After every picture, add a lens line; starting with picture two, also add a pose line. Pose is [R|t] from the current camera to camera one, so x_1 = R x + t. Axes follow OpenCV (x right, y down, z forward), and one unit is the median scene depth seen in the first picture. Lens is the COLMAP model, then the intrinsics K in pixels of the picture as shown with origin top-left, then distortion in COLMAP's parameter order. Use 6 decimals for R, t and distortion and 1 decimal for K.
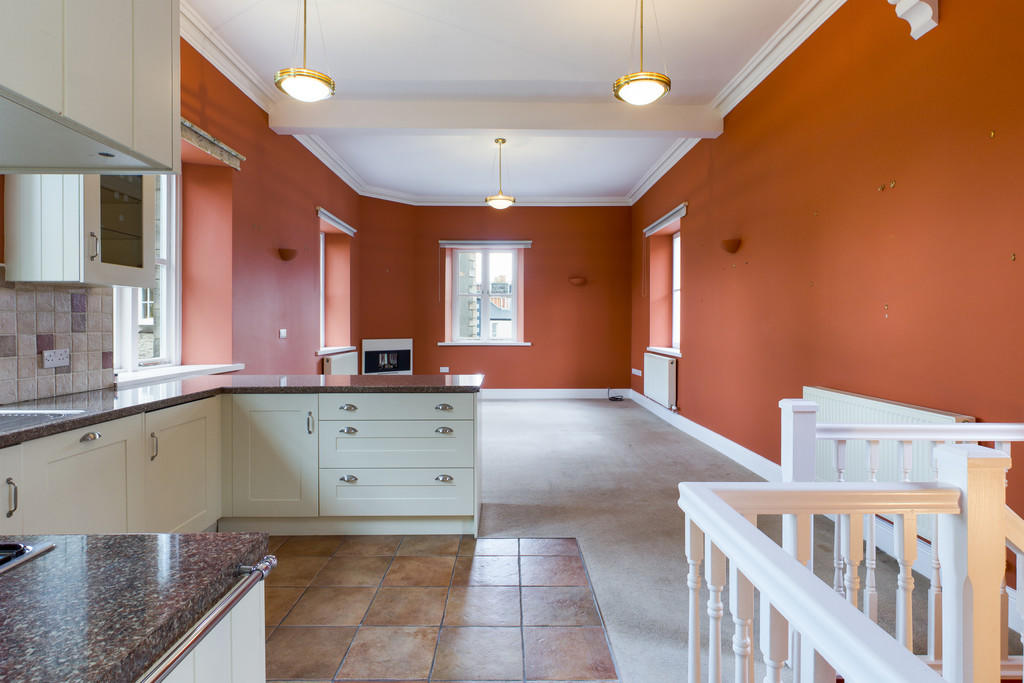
lens RADIAL K [[536.1, 0, 511.8], [0, 536.1, 330.4], [0, 0, 1]] dist [0.003178, -0.002717]
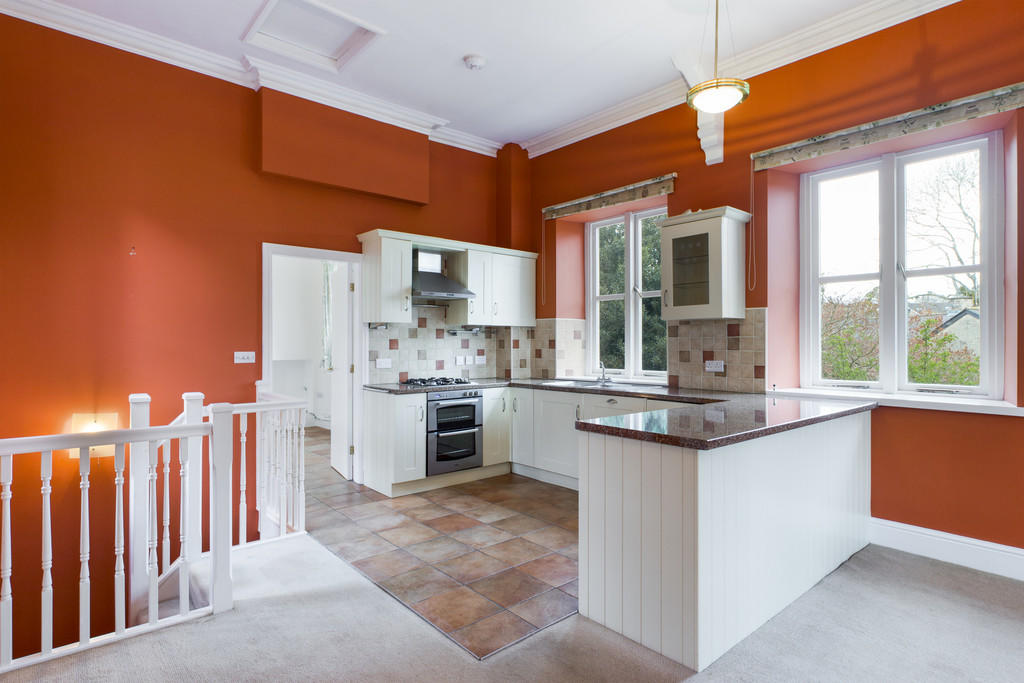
lens RADIAL K [[536.1, 0, 511.2], [0, 536.1, 341.1], [0, 0, 1]] dist [0.003178, -0.002717]
pose [[-0.759883, -0.007314, -0.650019, 0.536076], [-0.010337, 0.999946, 0.000833, -0.014588], [0.649978, 0.007353, -0.759918, 1.545080]]
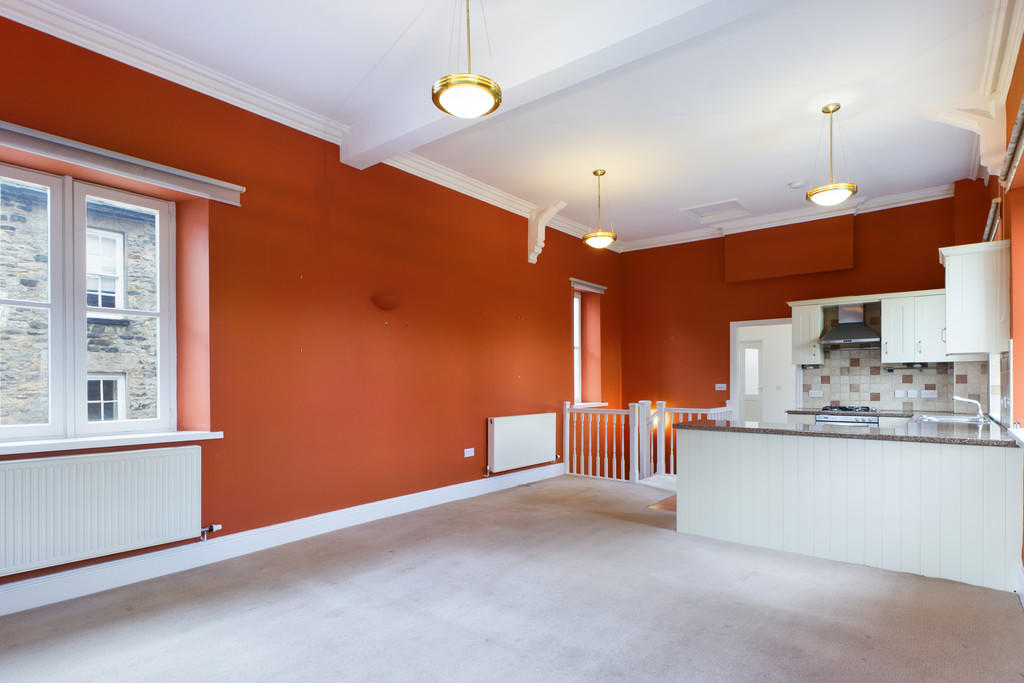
lens RADIAL K [[536.1, 0, 509.9], [0, 536.1, 385.3], [0, 0, 1]] dist [0.003178, -0.002717]
pose [[-0.771452, -0.005340, 0.636265, -0.630772], [0.010391, 0.999726, 0.020990, -0.036314], [-0.636202, 0.022804, -0.771185, 2.568161]]
